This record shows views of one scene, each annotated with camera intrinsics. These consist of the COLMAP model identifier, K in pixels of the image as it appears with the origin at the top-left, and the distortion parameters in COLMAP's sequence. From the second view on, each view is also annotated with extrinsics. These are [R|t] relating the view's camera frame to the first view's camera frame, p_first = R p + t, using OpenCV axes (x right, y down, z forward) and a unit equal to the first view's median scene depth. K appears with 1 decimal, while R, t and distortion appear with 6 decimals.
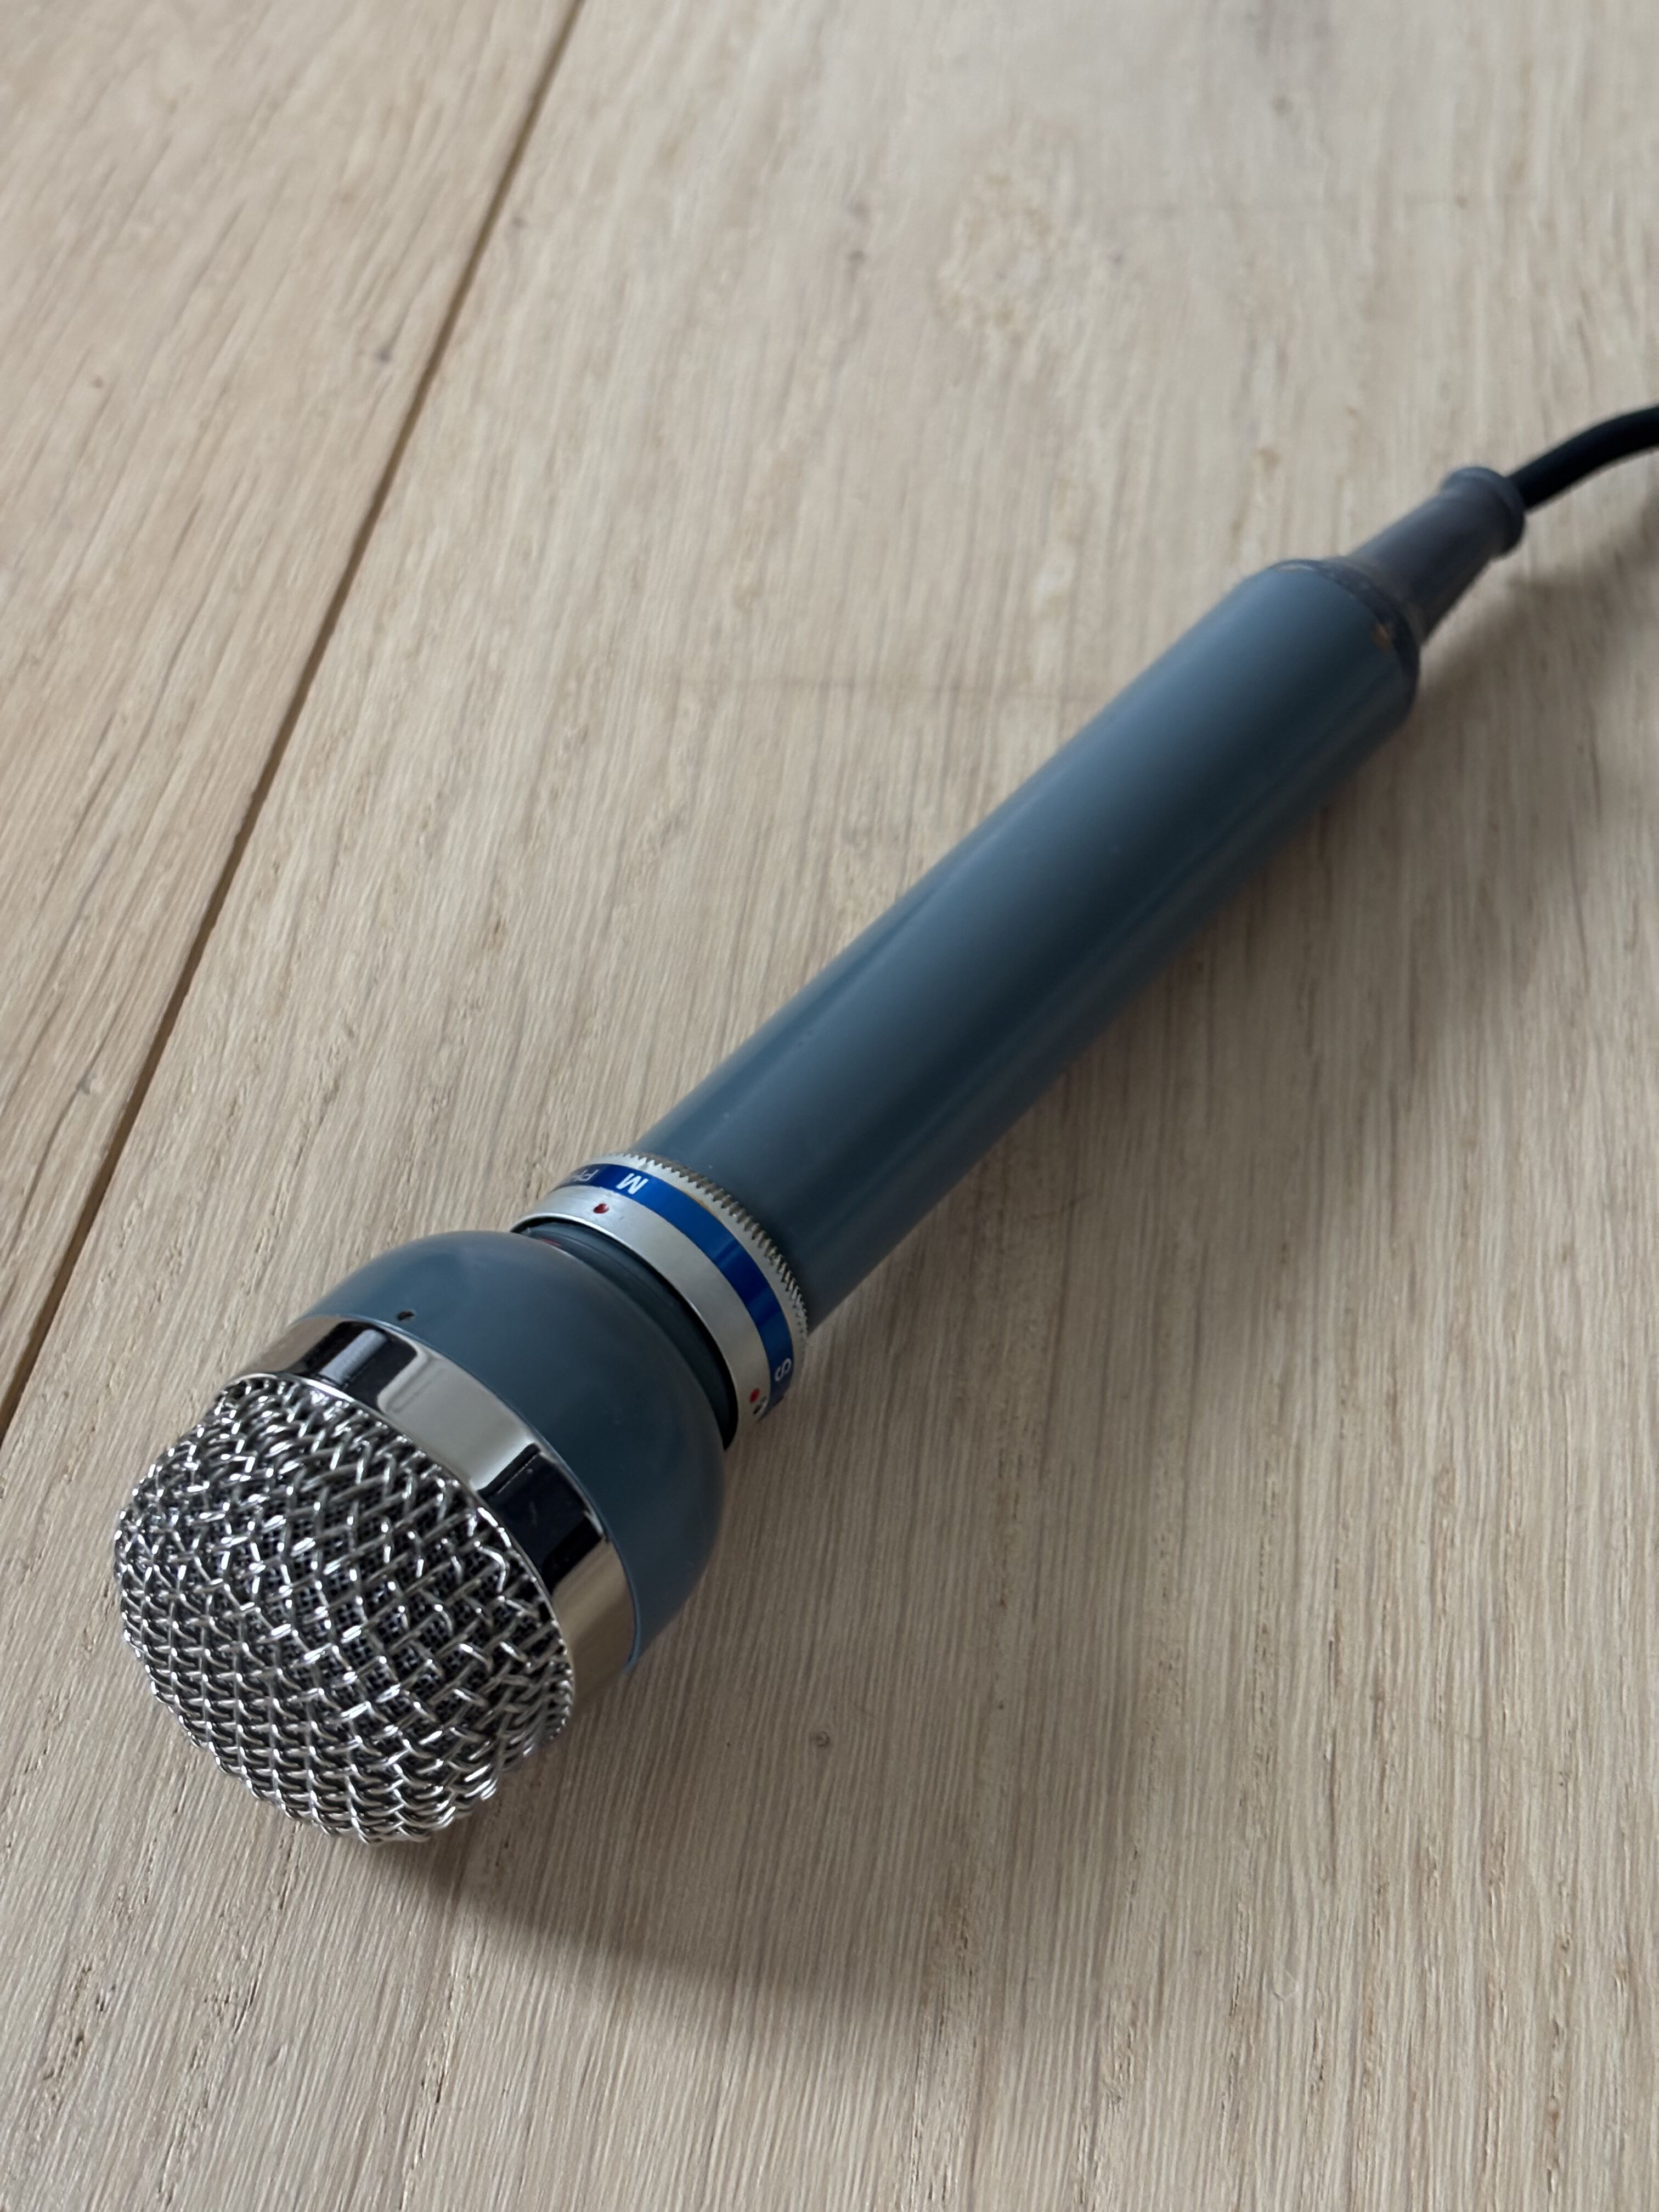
lens RADIAL K [[3437.8, 0, 830.3], [0, 3437.8, 1103.7], [0, 0, 1]] dist [0.069827, 0.000000]
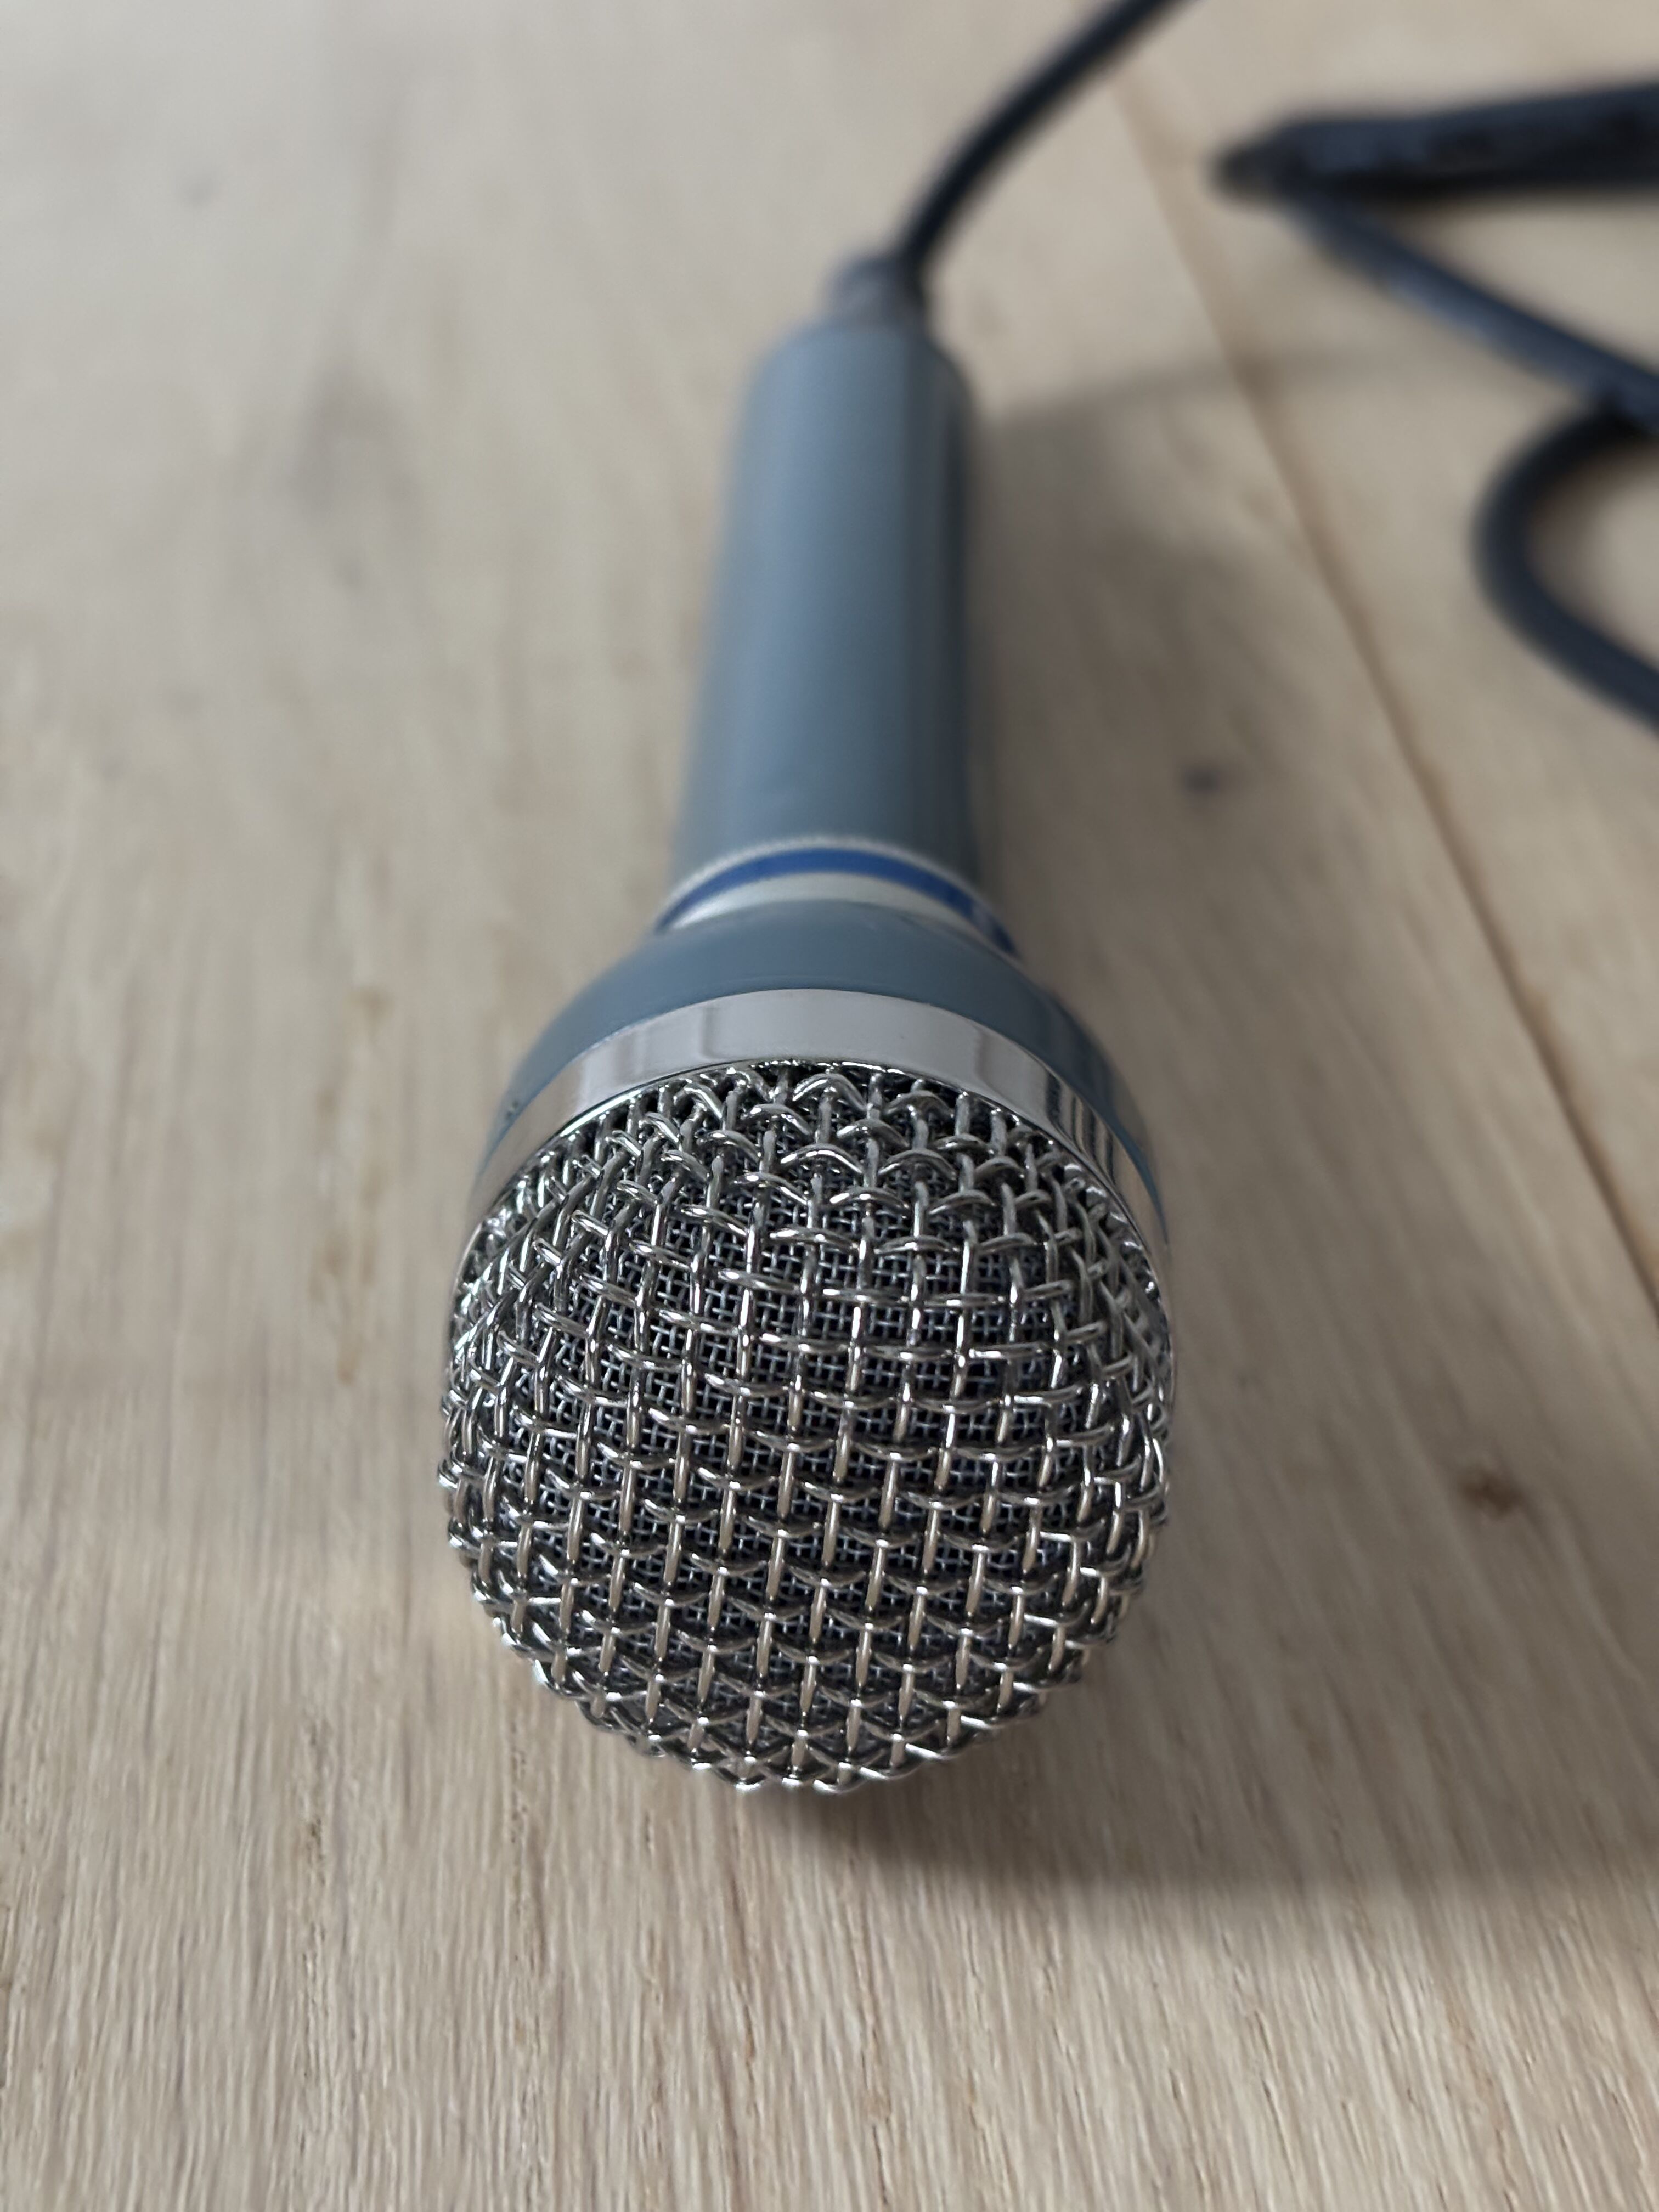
lens RADIAL K [[3437.8, 0, 847.1], [0, 3437.8, 1113.8], [0, 0, 1]] dist [0.069827, 0.000000]
pose [[0.969431, -0.101259, 0.223494, 0.082069], [0.156072, 0.957327, -0.243240, -0.004617], [-0.189327, 0.270686, 0.943867, 0.477578]]
